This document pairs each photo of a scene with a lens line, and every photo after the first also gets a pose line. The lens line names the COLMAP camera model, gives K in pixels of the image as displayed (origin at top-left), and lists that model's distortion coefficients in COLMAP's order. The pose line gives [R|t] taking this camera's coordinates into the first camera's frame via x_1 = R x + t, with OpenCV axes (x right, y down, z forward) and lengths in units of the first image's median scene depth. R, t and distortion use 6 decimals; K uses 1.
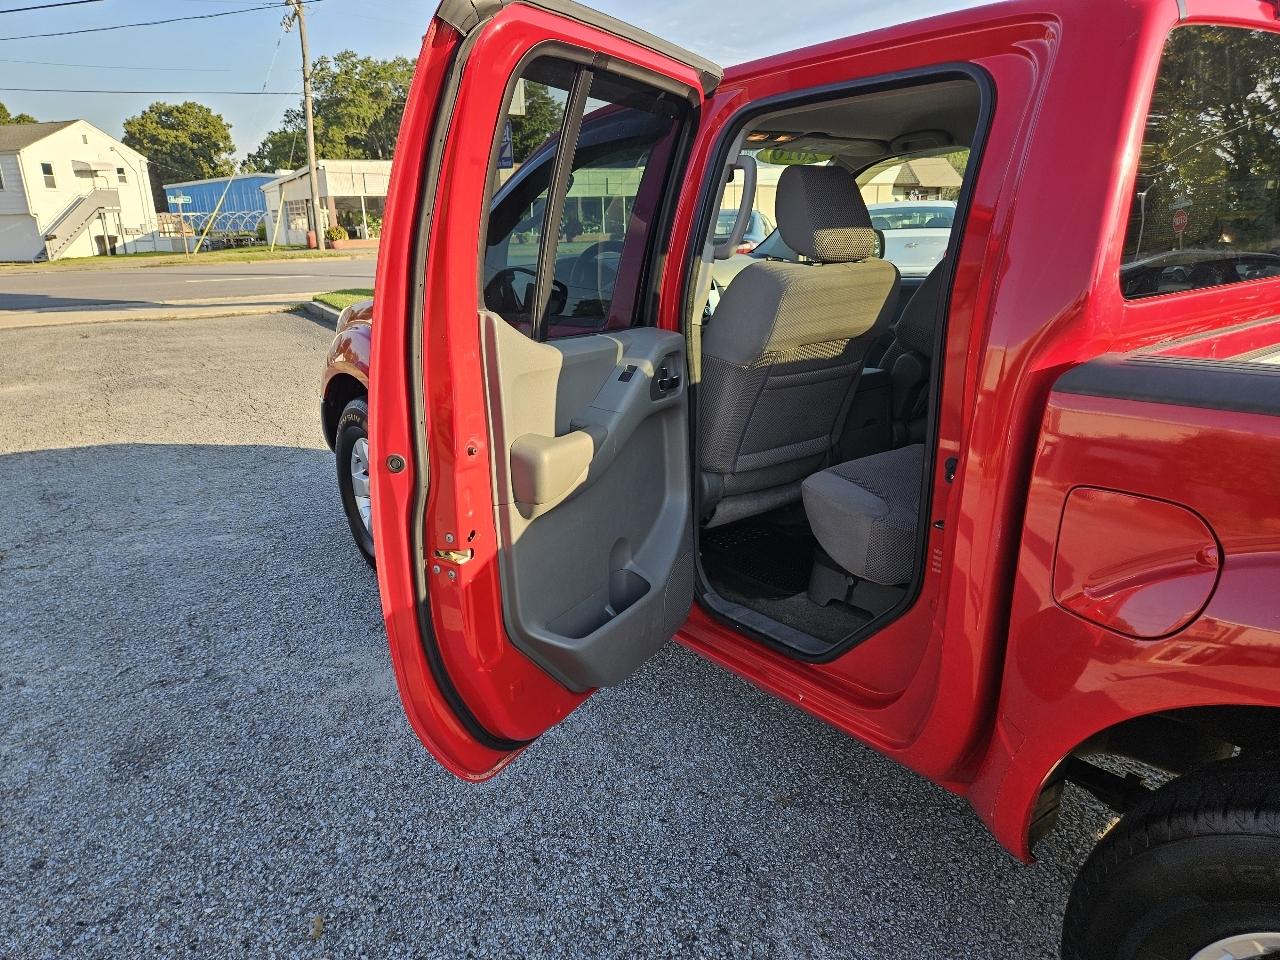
lens RADIAL K [[836.2, 0, 633.9], [0, 836.2, 481.4], [0, 0, 1]] dist [0.048960, -0.047589]
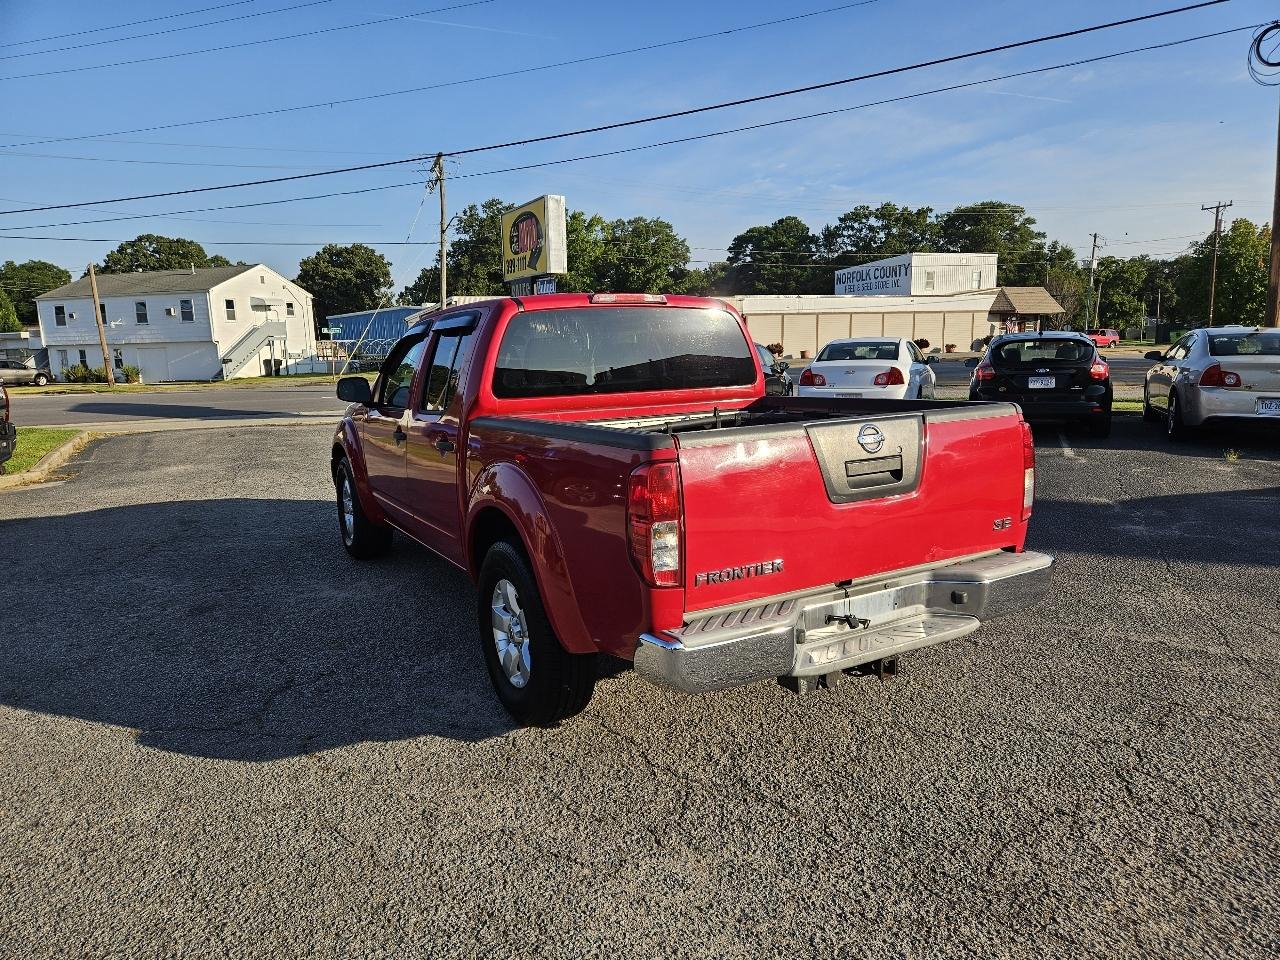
lens RADIAL K [[836.2, 0, 655.9], [0, 836.2, 486.7], [0, 0, 1]] dist [0.048960, -0.047589]
pose [[0.992342, 0.019950, -0.121896, 0.039125], [-0.035833, 0.990927, -0.129534, 0.012275], [0.118206, 0.132910, 0.984054, -0.048135]]
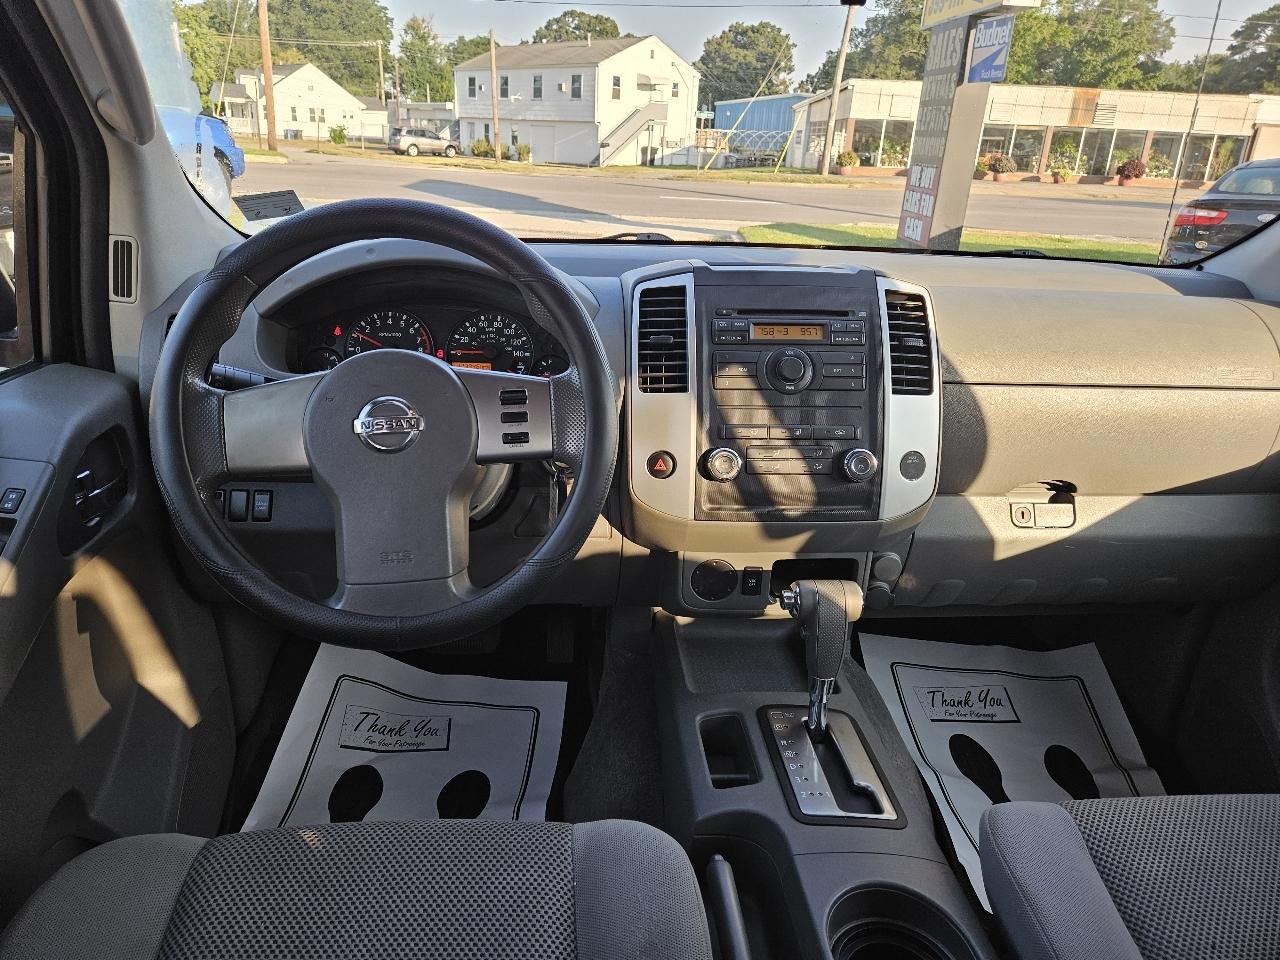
lens RADIAL K [[836.2, 0, 633.5], [0, 836.2, 479.6], [0, 0, 1]] dist [0.048960, -0.047589]
pose [[0.830086, 0.262033, -0.492235, 0.007474], [-0.224919, 0.965058, 0.134438, -0.015595], [0.510263, -0.000882, 0.860018, 0.049694]]
